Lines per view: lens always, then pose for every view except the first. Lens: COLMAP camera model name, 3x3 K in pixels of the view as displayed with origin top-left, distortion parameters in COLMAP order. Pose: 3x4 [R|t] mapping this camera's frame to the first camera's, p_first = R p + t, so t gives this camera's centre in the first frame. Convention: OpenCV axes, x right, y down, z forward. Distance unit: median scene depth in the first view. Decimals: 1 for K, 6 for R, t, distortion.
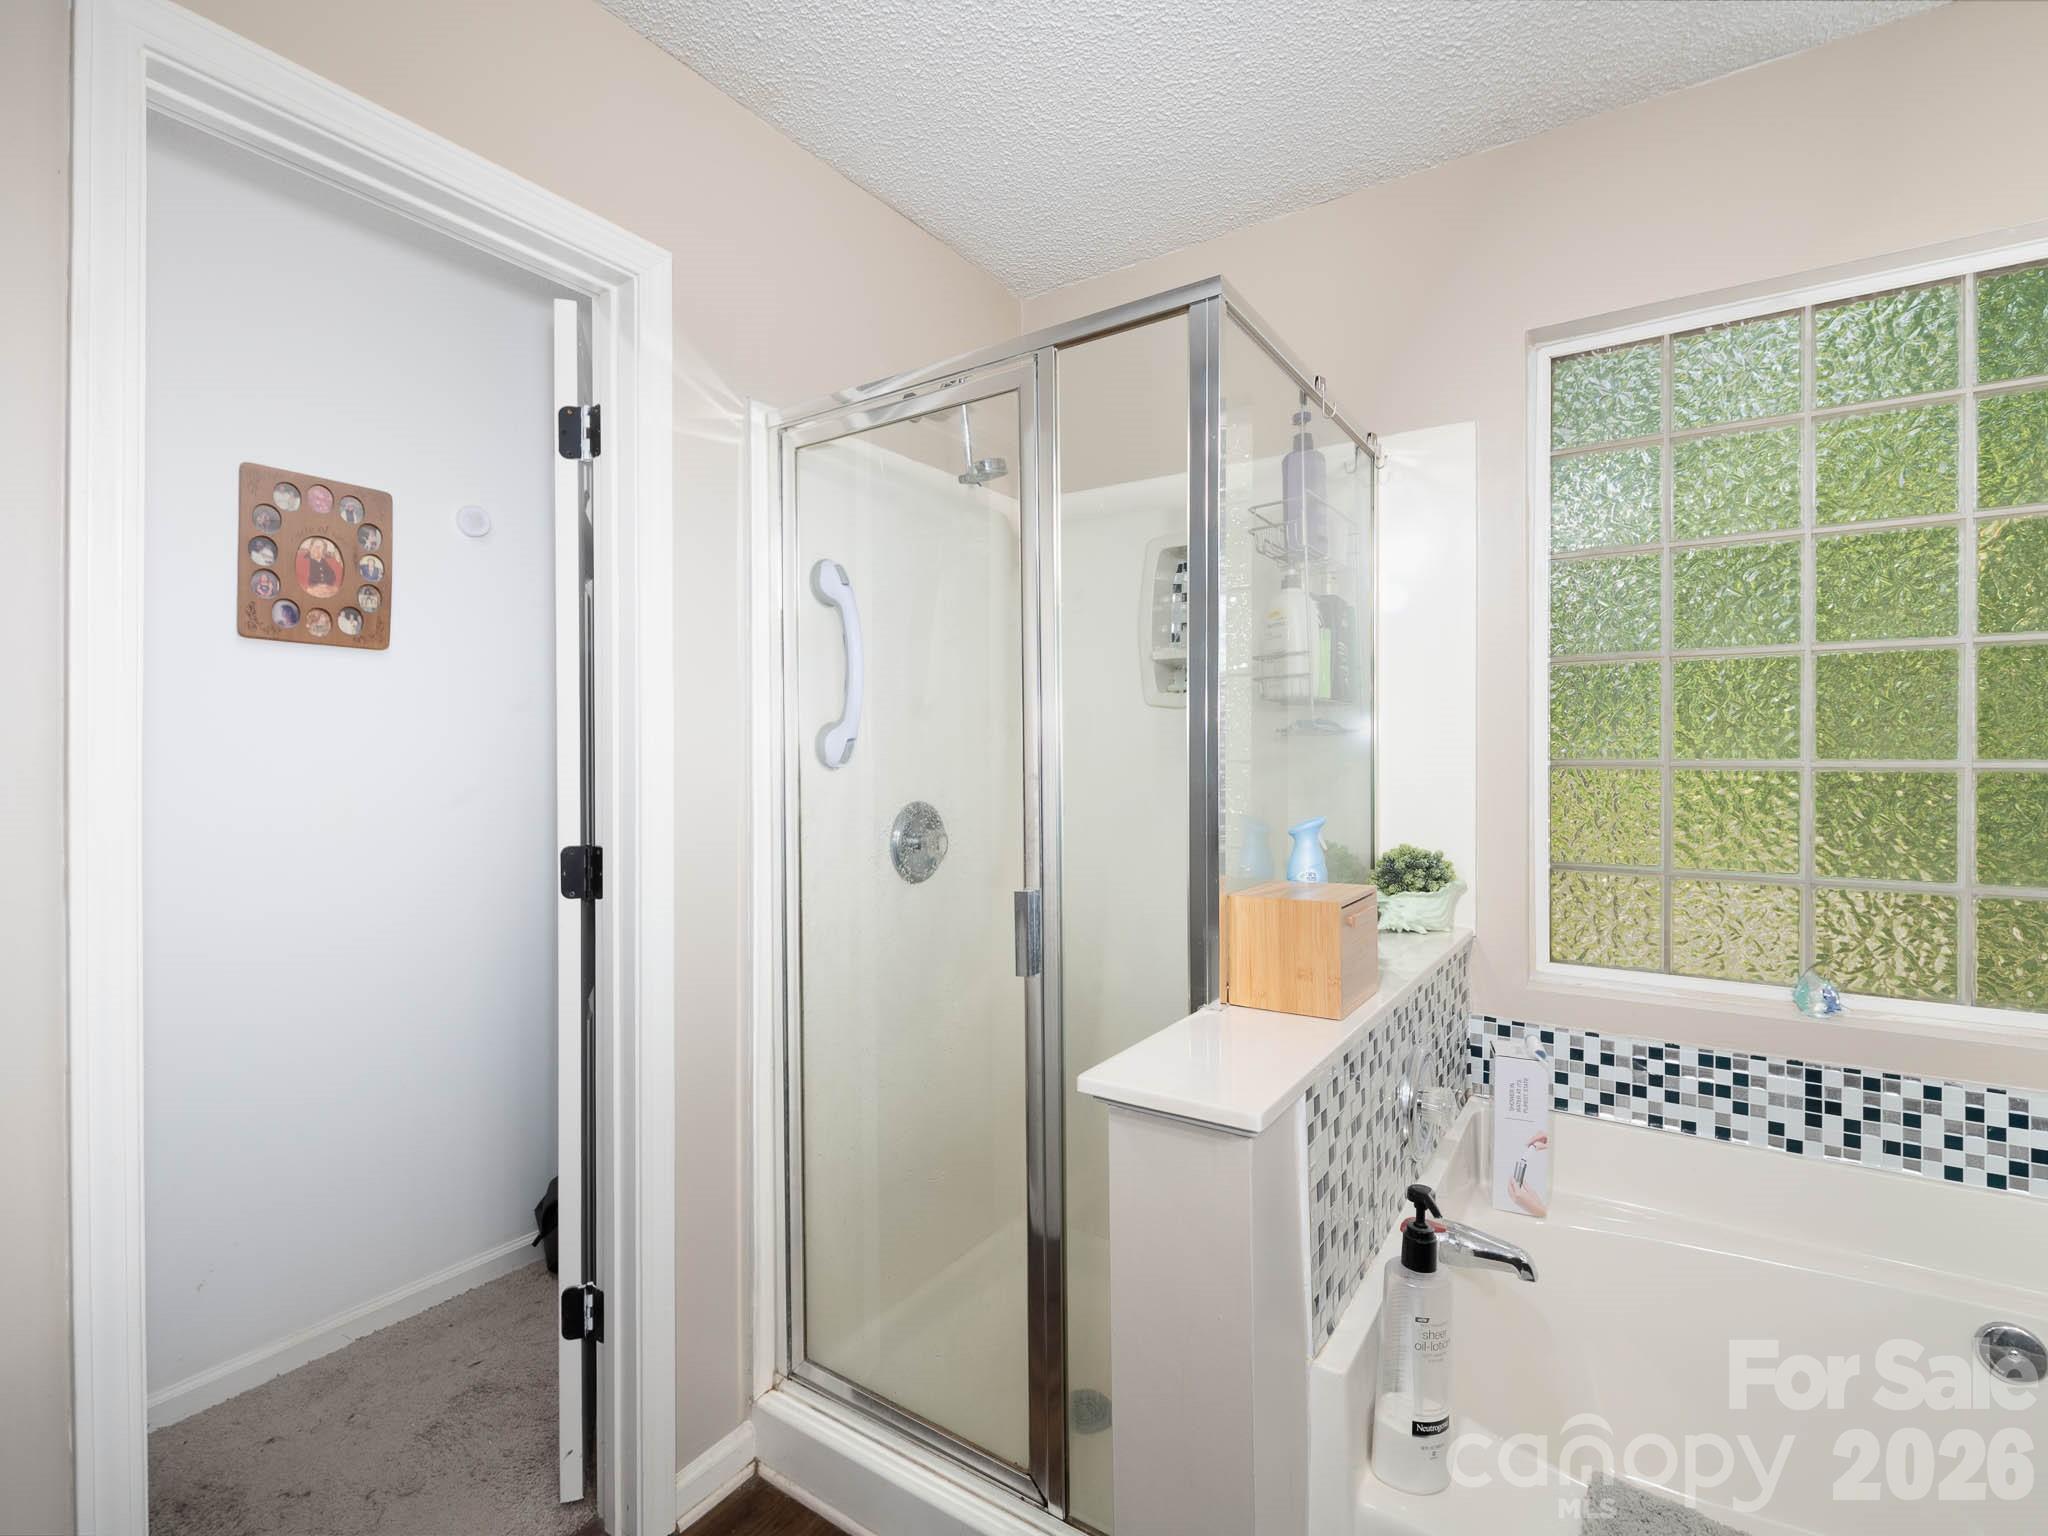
lens RADIAL K [[971.1, 0, 988.0], [0, 971.1, 750.8], [0, 0, 1]] dist [-0.000701, -0.001830]
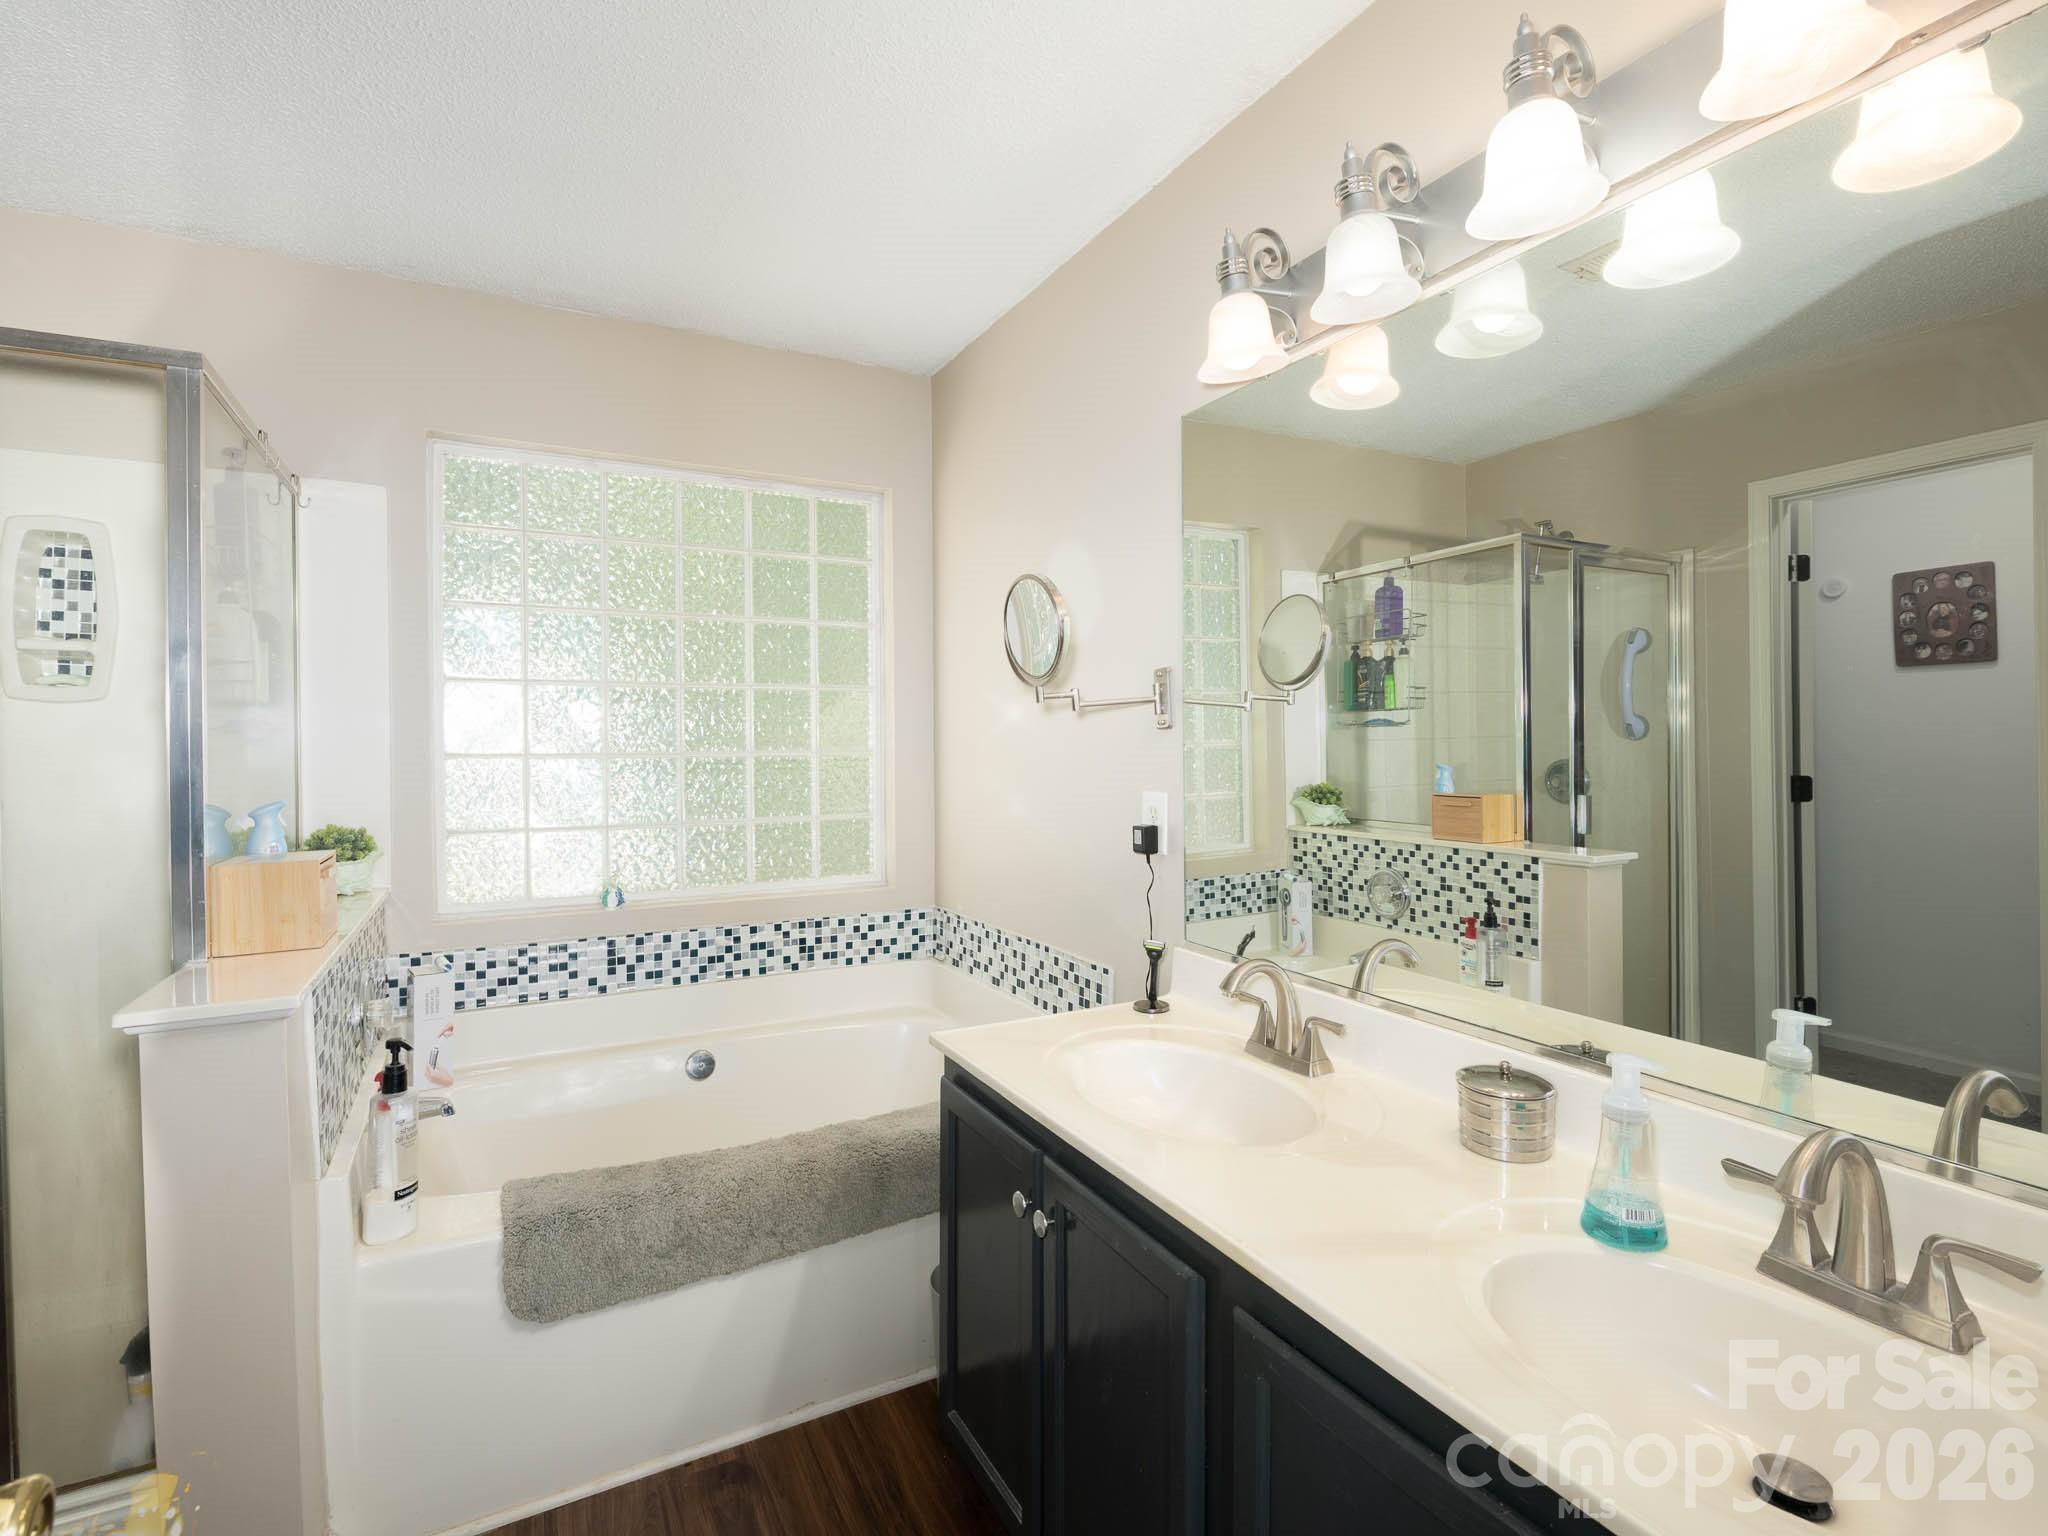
lens RADIAL K [[971.1, 0, 988.0], [0, 971.1, 750.8], [0, 0, 1]] dist [-0.000701, -0.001830]
pose [[0.474996, -0.012756, 0.879895, -0.270308], [0.009964, 0.999909, 0.009116, 0.002416], [-0.879931, 0.004437, 0.475080, -0.323180]]
